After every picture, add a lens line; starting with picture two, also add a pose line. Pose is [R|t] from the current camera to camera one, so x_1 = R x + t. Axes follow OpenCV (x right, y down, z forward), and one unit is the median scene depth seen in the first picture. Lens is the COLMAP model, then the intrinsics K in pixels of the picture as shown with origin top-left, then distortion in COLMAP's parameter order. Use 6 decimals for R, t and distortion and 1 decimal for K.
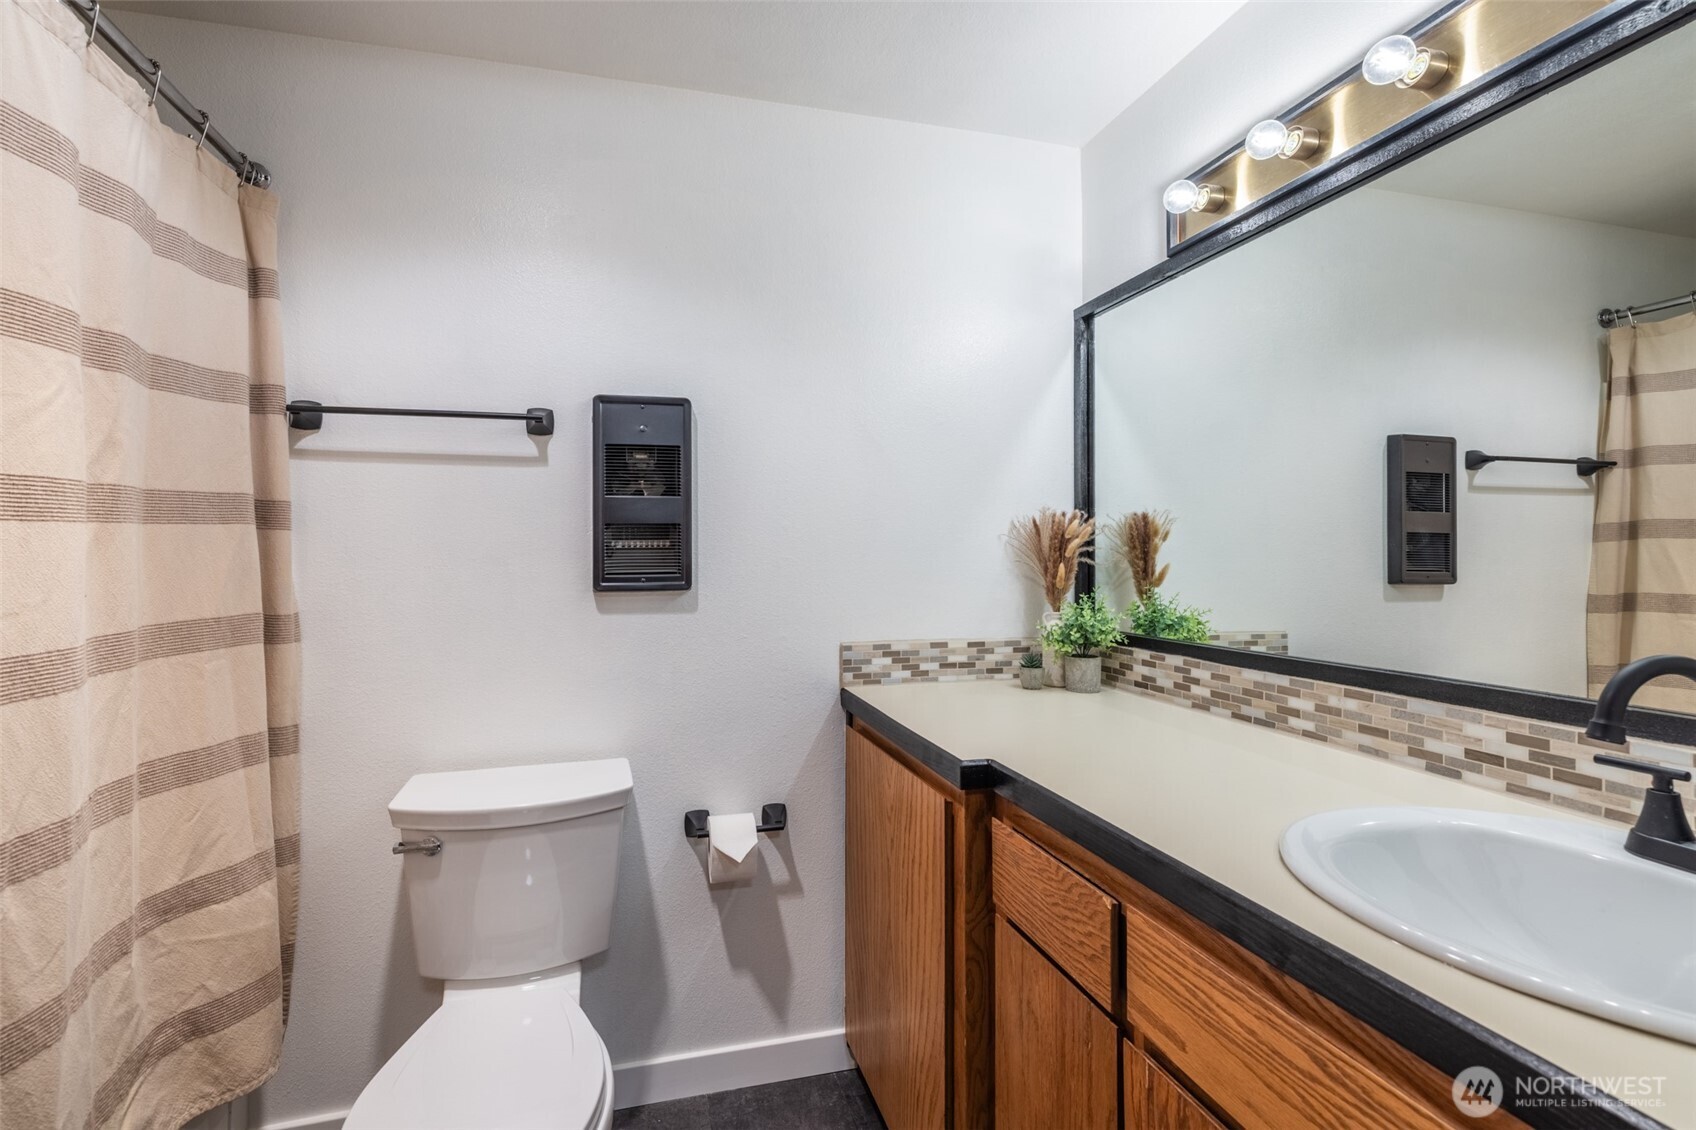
lens RADIAL K [[712.2, 0, 803.1], [0, 712.2, 529.9], [0, 0, 1]] dist [0.001817, -0.000402]
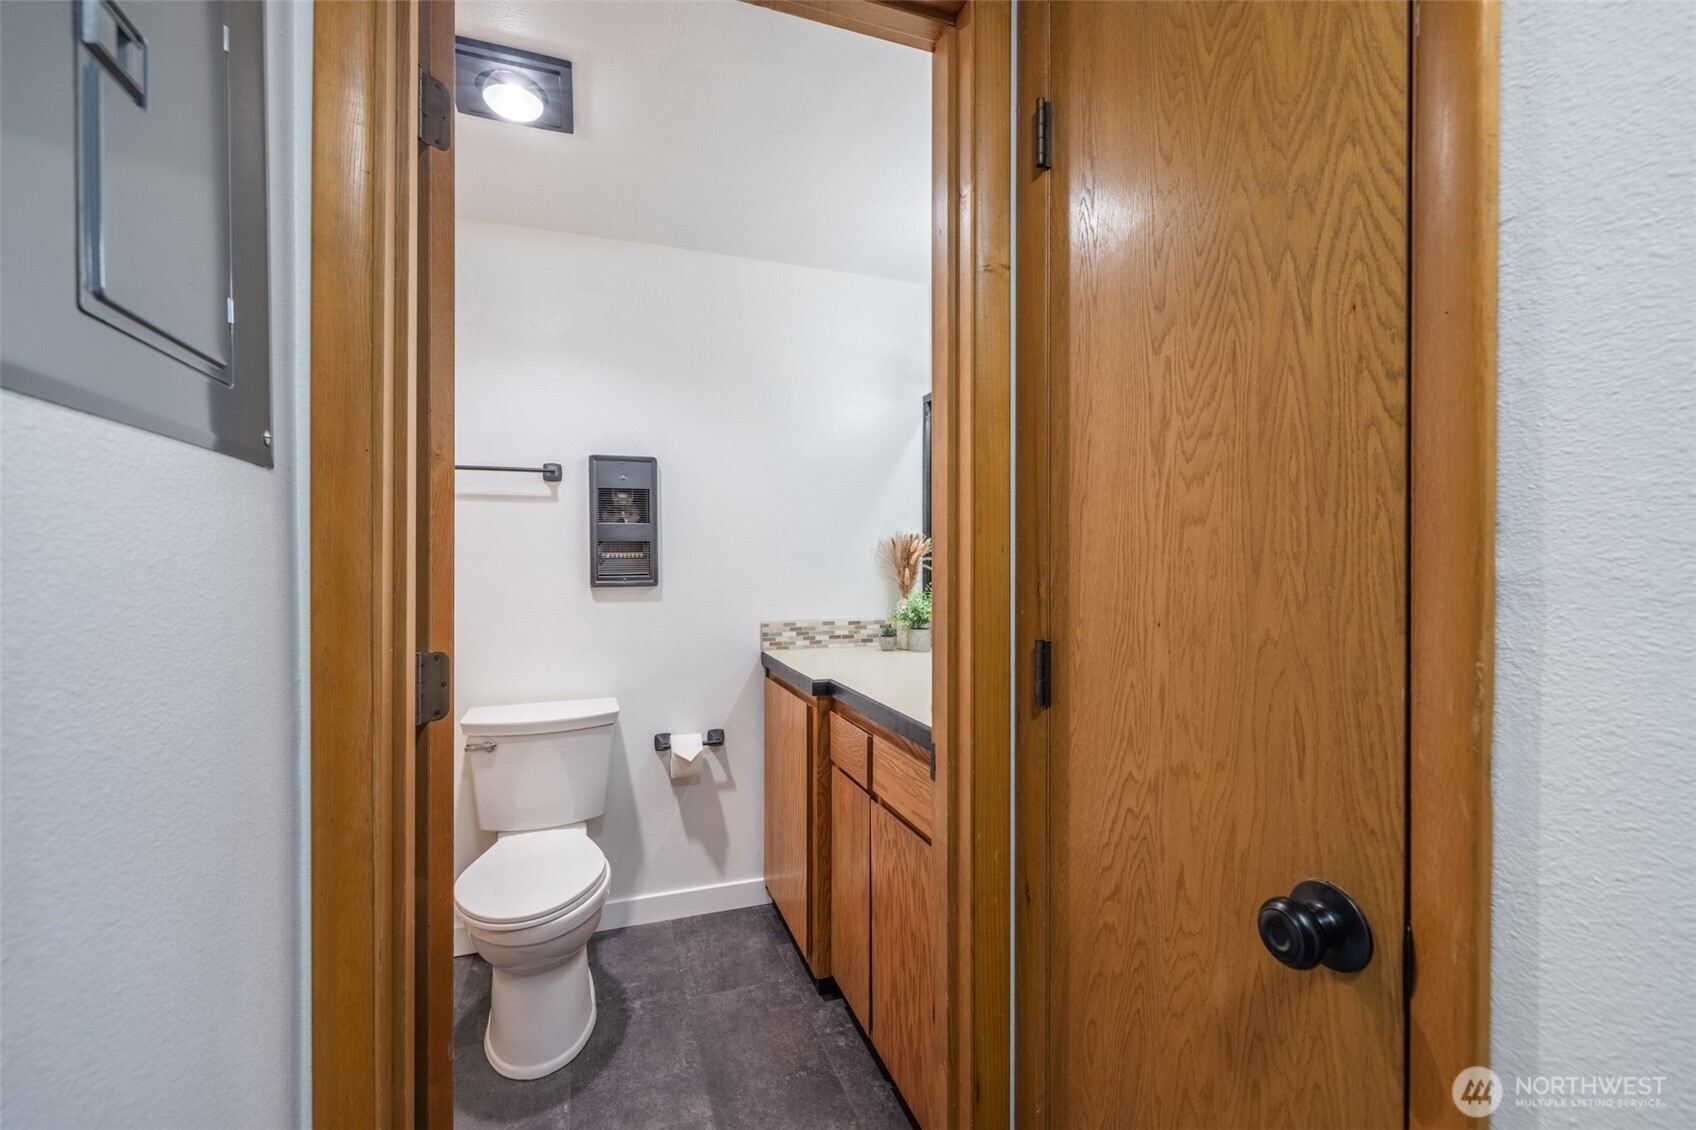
lens RADIAL K [[712.2, 0, 854.4], [0, 712.2, 564.1], [0, 0, 1]] dist [0.001817, -0.000402]
pose [[0.995366, 0.000123, 0.096160, 0.106577], [-0.003359, 0.999433, 0.033501, -0.012928], [-0.096101, -0.033668, 0.994802, -0.510177]]
